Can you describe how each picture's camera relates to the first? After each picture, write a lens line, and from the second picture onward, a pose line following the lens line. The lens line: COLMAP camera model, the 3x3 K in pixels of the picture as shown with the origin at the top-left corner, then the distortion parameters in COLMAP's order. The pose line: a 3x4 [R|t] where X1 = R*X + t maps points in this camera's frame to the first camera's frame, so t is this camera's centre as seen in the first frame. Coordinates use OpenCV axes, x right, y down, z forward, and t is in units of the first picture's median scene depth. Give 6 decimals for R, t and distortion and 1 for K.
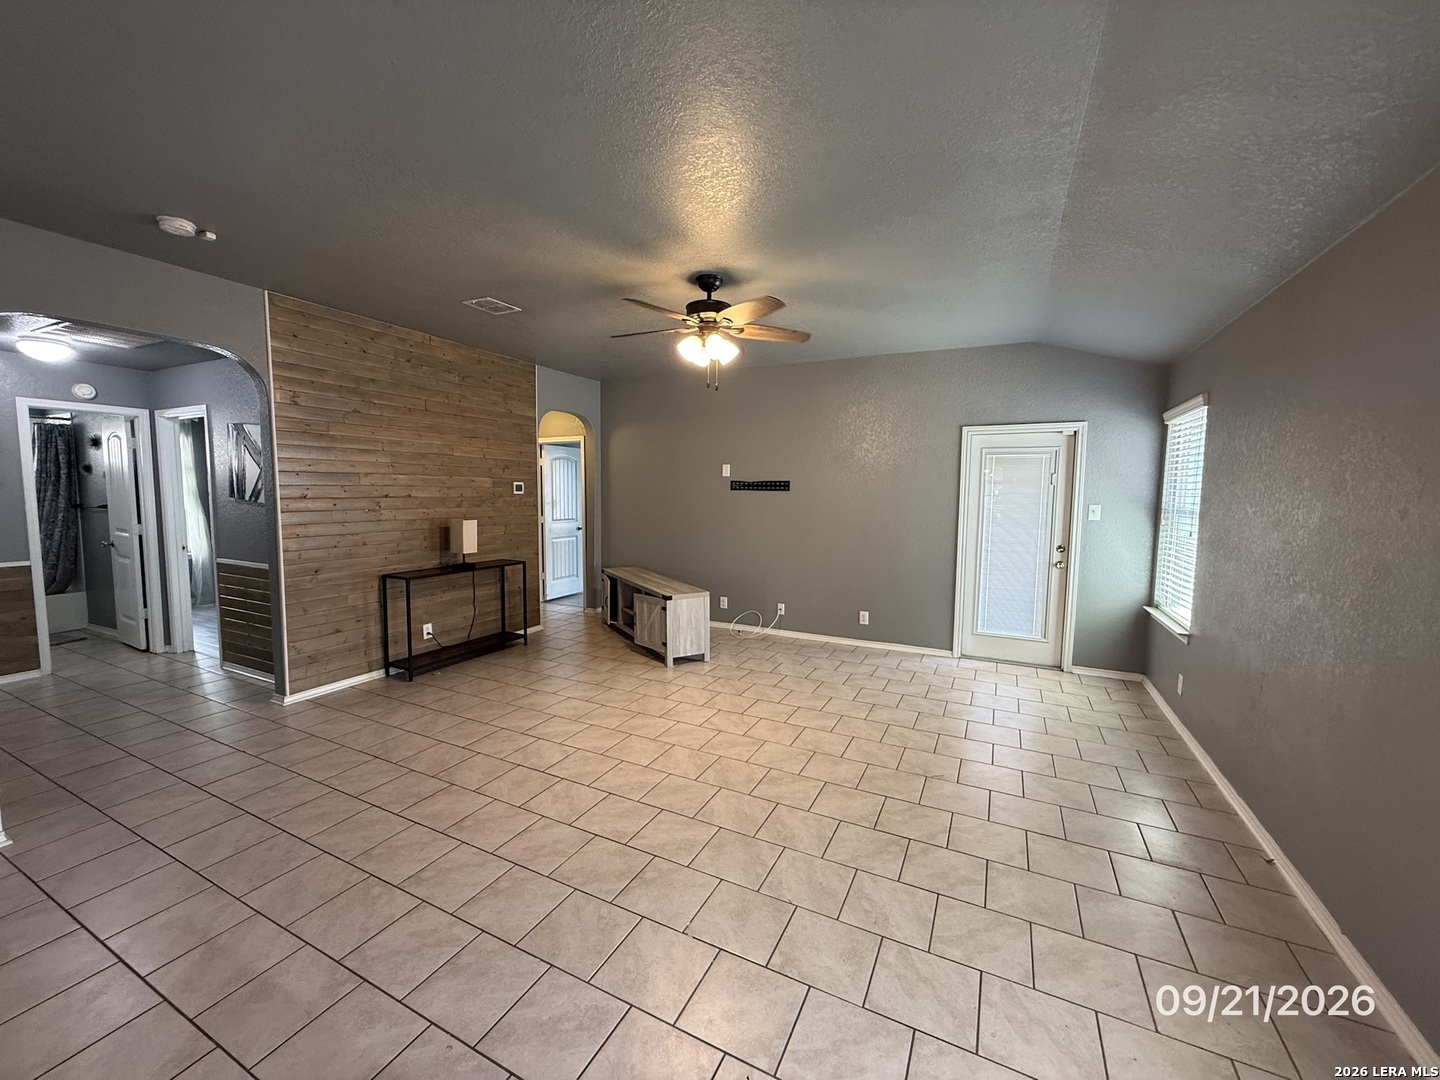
lens RADIAL K [[571.4, 0, 718.2], [0, 571.4, 533.0], [0, 0, 1]] dist [0.000339, 0.000597]
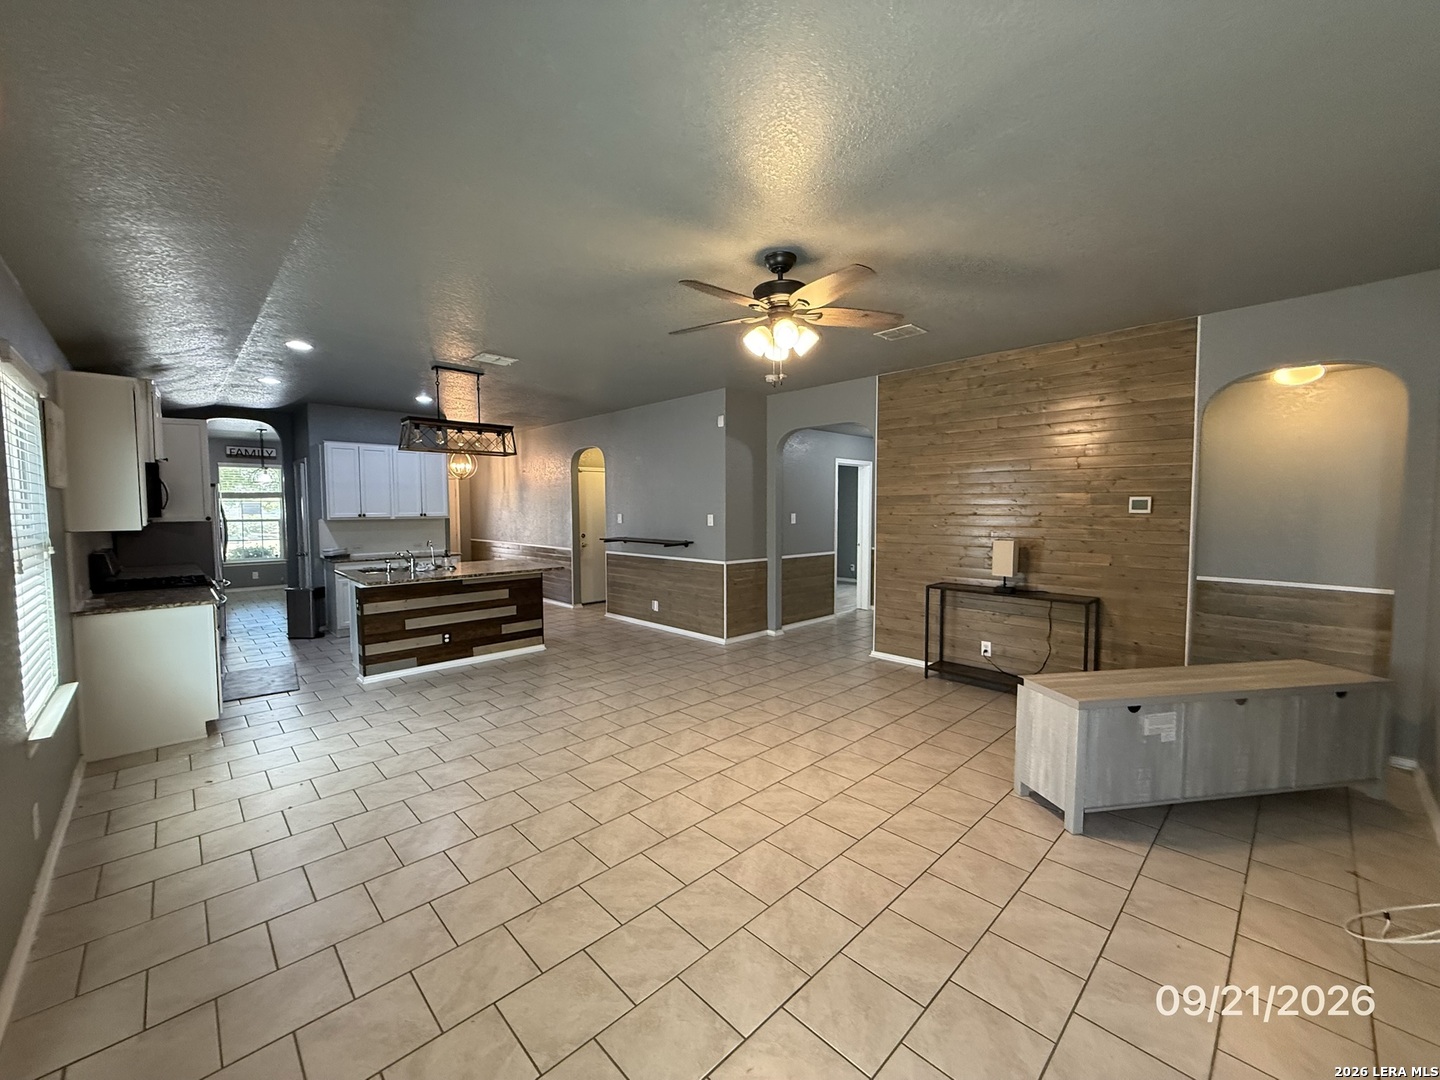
lens RADIAL K [[571.4, 0, 720.5], [0, 571.4, 538.8], [0, 0, 1]] dist [0.000339, 0.000597]
pose [[-0.329179, 0.044550, -0.943216, 0.625811], [-0.071264, 0.994866, 0.071861, -0.063307], [0.941575, 0.090873, -0.324314, 0.925995]]
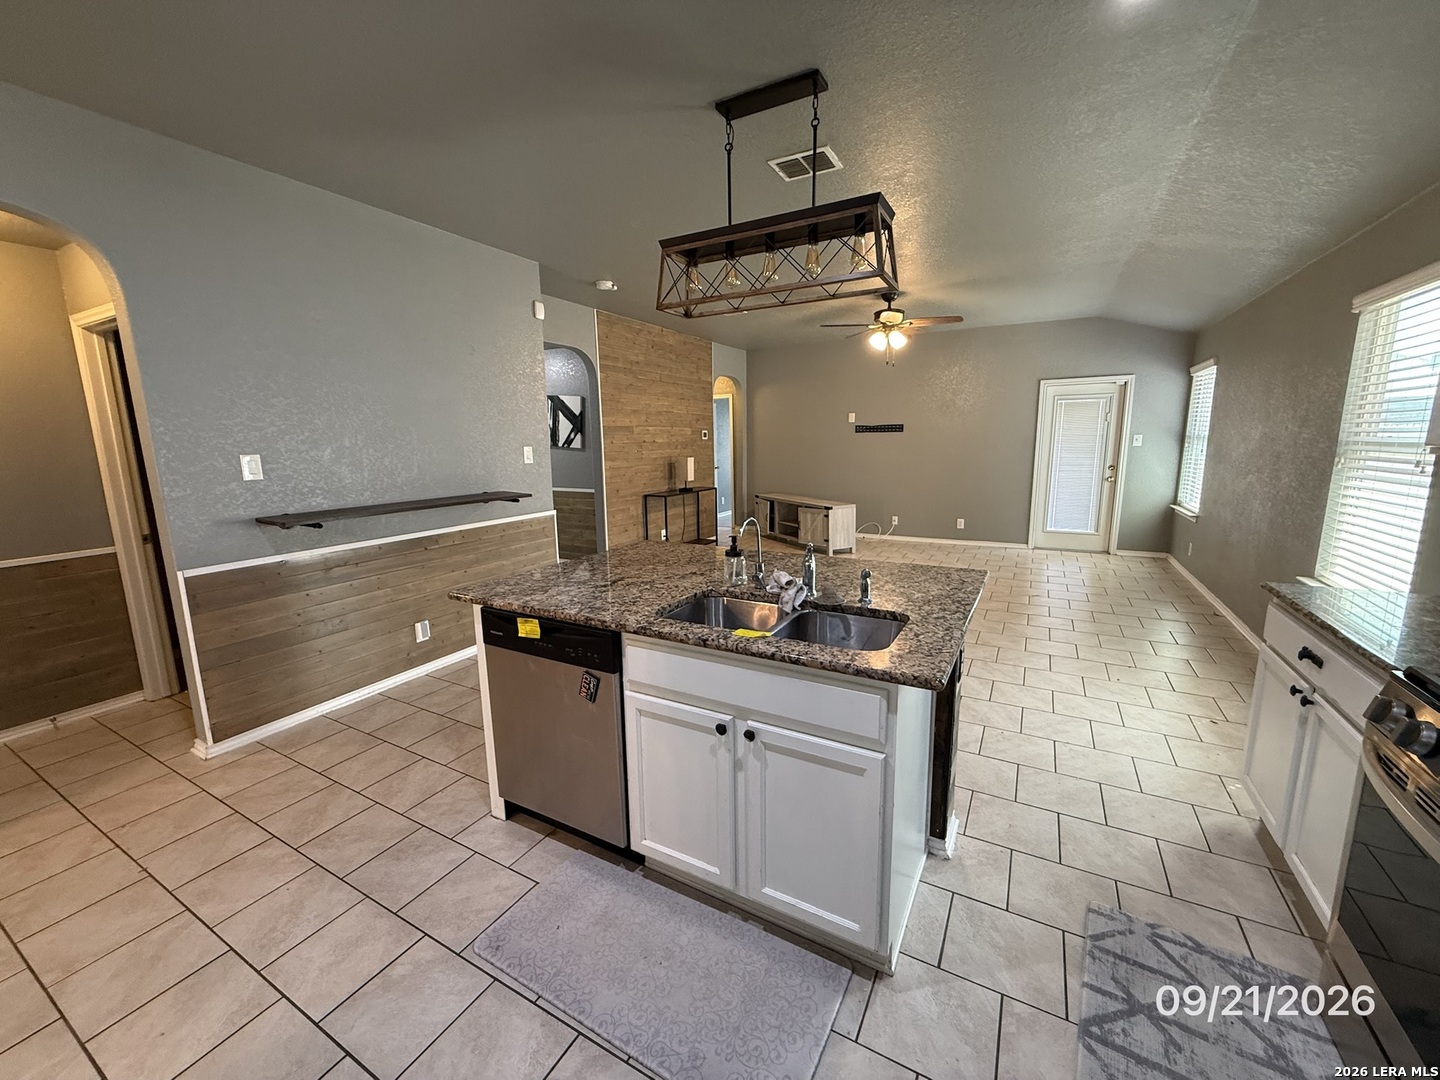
lens RADIAL K [[571.4, 0, 720.0], [0, 571.4, 534.7], [0, 0, 1]] dist [0.000339, 0.000597]
pose [[0.998748, -0.019056, -0.046261, -0.317380], [0.023181, 0.995641, 0.090341, 0.045769], [0.044338, -0.091300, 0.994836, -0.481531]]
